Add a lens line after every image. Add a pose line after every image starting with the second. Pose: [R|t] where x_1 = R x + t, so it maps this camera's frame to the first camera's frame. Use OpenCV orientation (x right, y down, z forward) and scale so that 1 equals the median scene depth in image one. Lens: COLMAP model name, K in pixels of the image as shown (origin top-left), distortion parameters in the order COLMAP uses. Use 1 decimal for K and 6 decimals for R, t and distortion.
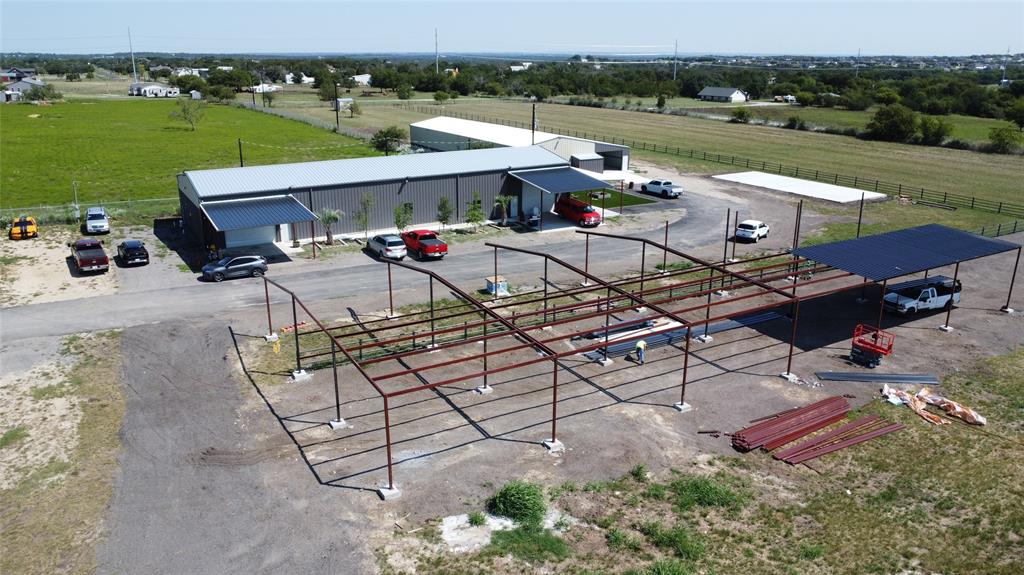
lens RADIAL K [[745.0, 0, 508.1], [0, 745.0, 283.7], [0, 0, 1]] dist [-0.026770, -0.009010]
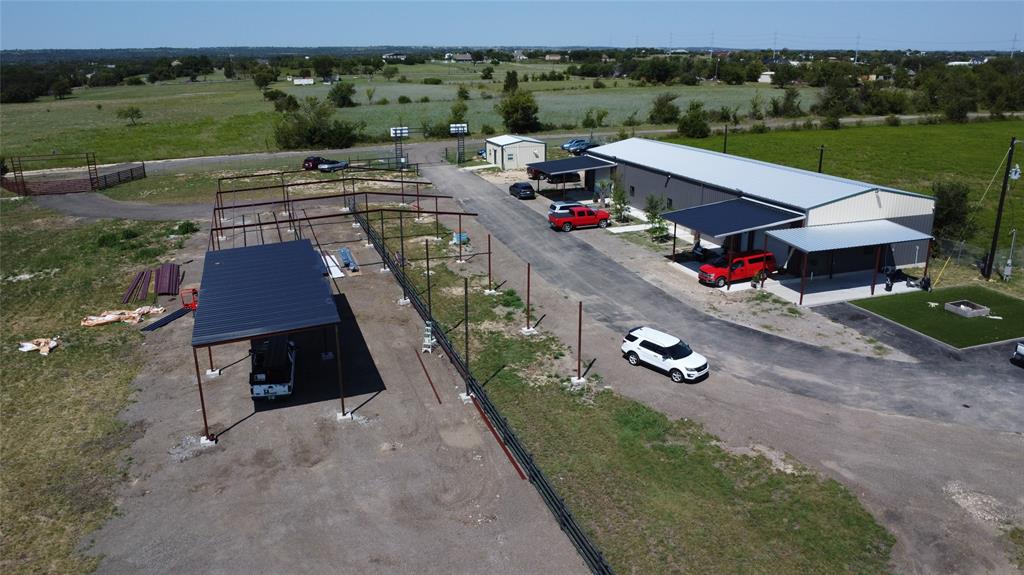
lens RADIAL K [[745.0, 0, 508.1], [0, 745.0, 283.7], [0, 0, 1]] dist [-0.026770, -0.009010]
pose [[-0.196071, 0.291145, -0.936371, 0.893142], [-0.288610, 0.895475, 0.338863, -0.286309], [0.937155, 0.336687, -0.091549, 0.939921]]
